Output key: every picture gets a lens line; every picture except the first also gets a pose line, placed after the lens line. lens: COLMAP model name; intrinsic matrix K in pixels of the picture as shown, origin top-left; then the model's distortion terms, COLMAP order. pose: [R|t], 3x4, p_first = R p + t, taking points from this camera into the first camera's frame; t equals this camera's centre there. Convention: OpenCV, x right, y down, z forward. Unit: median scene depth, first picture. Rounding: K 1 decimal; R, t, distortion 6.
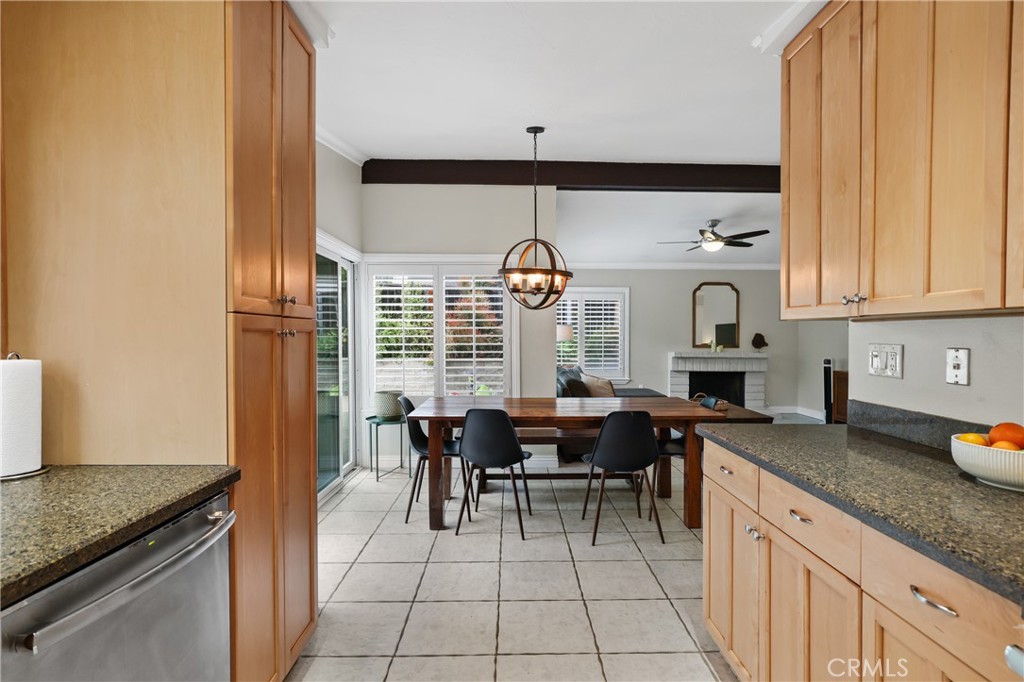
lens RADIAL K [[522.0, 0, 527.6], [0, 522.0, 360.1], [0, 0, 1]] dist [0.023179, 0.000856]
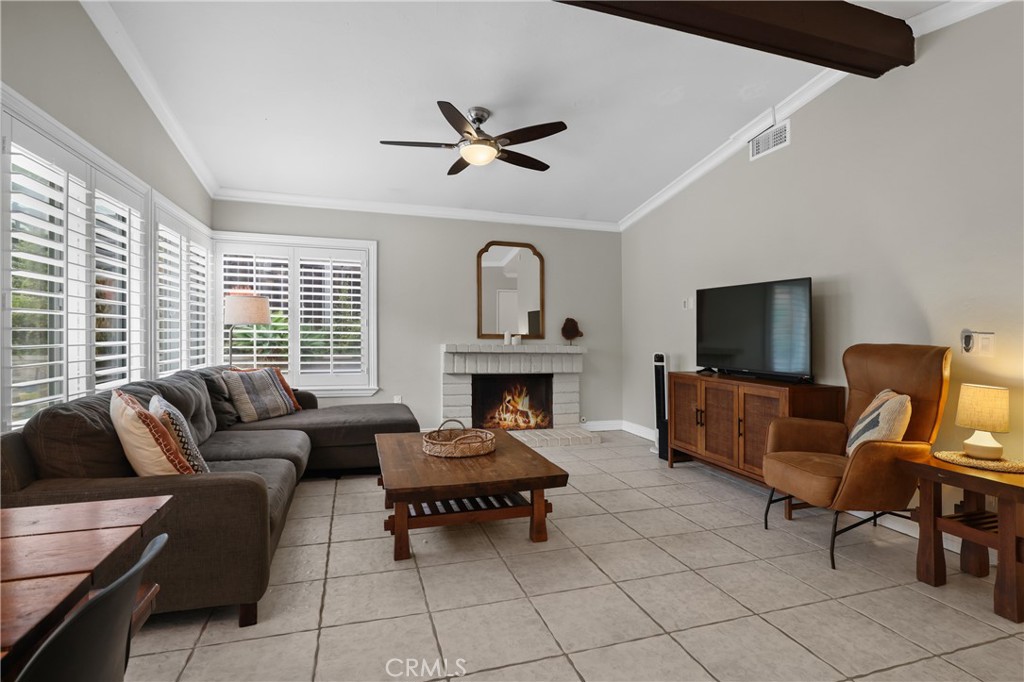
lens RADIAL K [[522.0, 0, 512.6], [0, 522.0, 337.3], [0, 0, 1]] dist [0.023179, 0.000856]
pose [[0.967635, 0.005274, 0.252300, 0.193220], [0.004788, 0.999218, -0.039252, 0.001230], [-0.252310, 0.039190, 0.966853, 0.352471]]
